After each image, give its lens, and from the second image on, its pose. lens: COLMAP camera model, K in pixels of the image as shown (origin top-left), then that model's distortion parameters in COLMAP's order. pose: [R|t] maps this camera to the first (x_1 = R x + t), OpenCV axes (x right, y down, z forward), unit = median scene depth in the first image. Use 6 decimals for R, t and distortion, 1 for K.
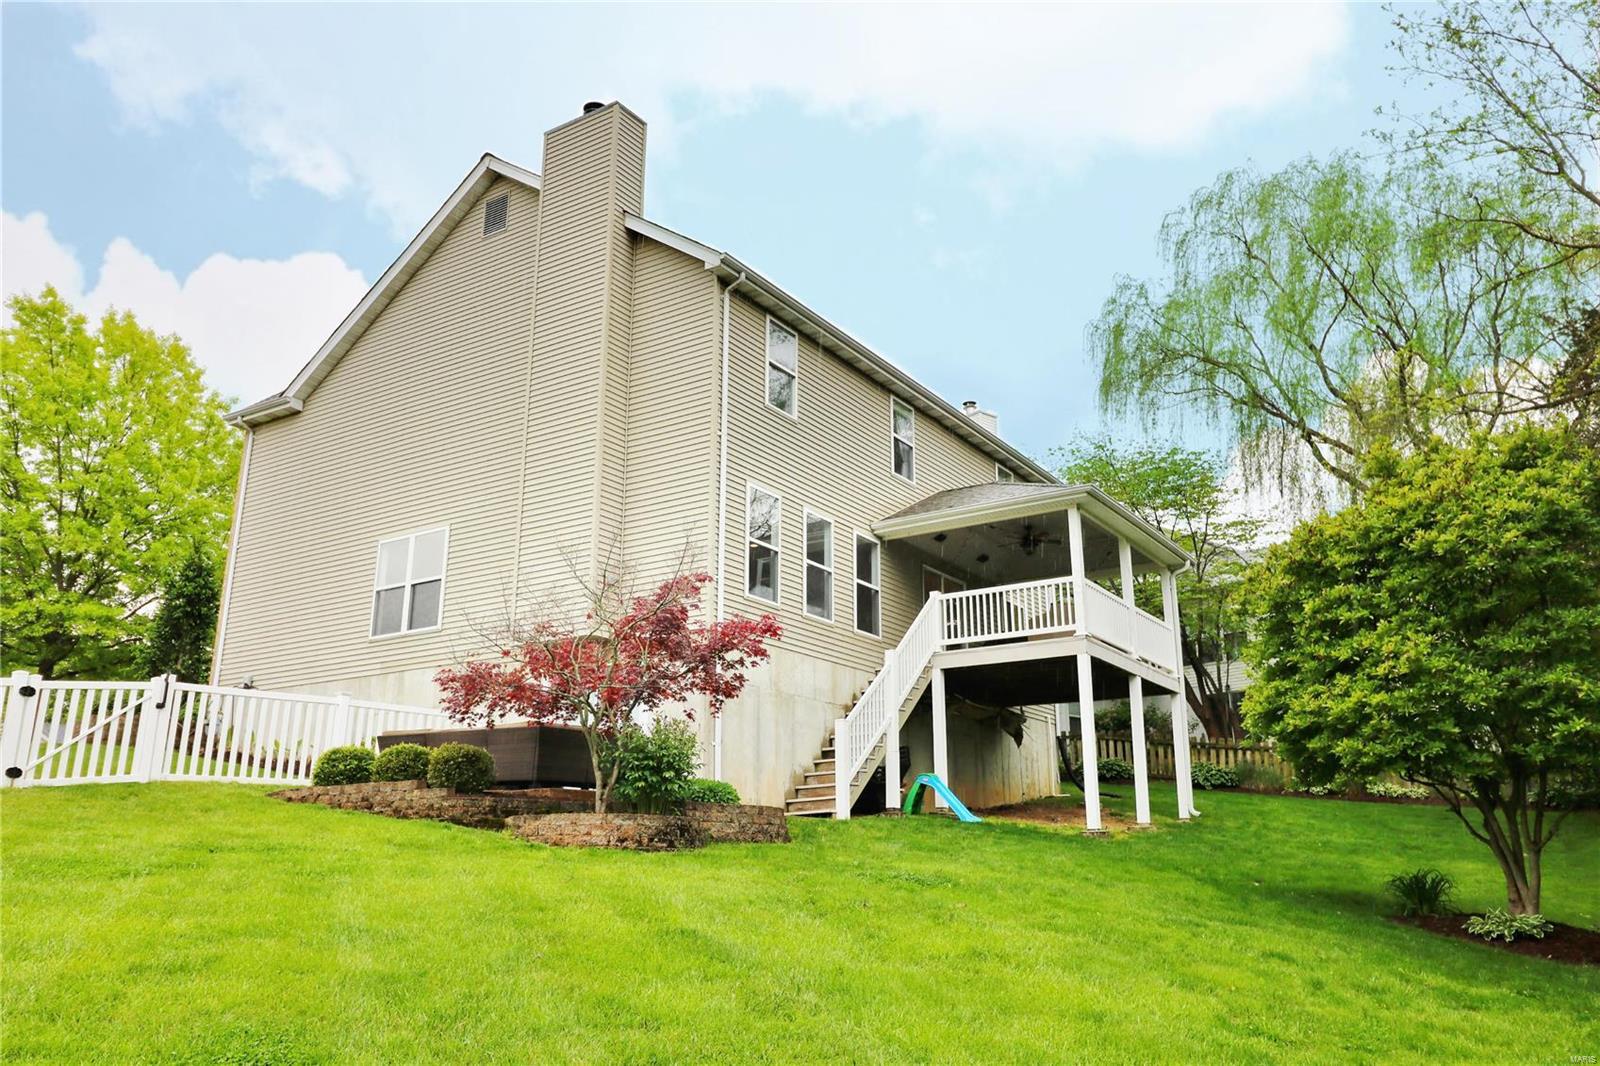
lens RADIAL K [[1281.7, 0, 800.3], [0, 1281.7, 534.9], [0, 0, 1]] dist [0.003144, -0.002124]
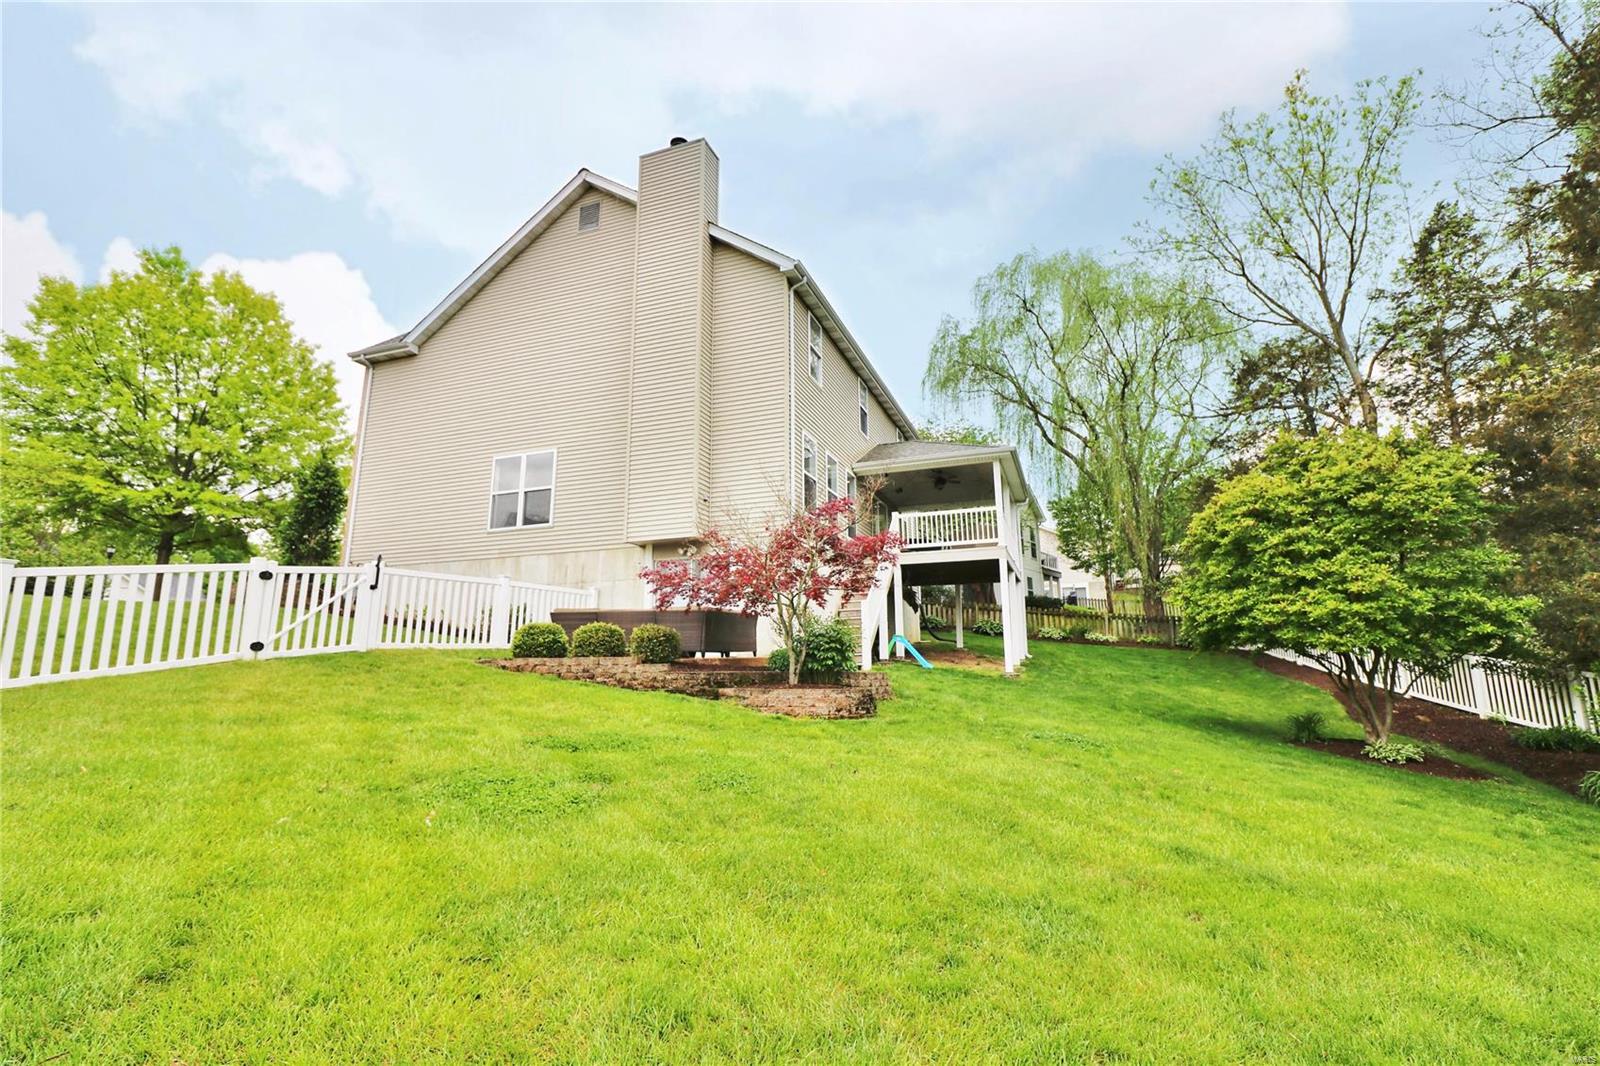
lens RADIAL K [[755.0, 0, 800.9], [0, 755.0, 532.2], [0, 0, 1]] dist [-0.014122, -0.002147]
pose [[0.974698, 0.034088, 0.220912, -0.218822], [-0.052460, 0.995585, 0.077838, 0.005503], [-0.217283, -0.087457, 0.972183, 0.193091]]
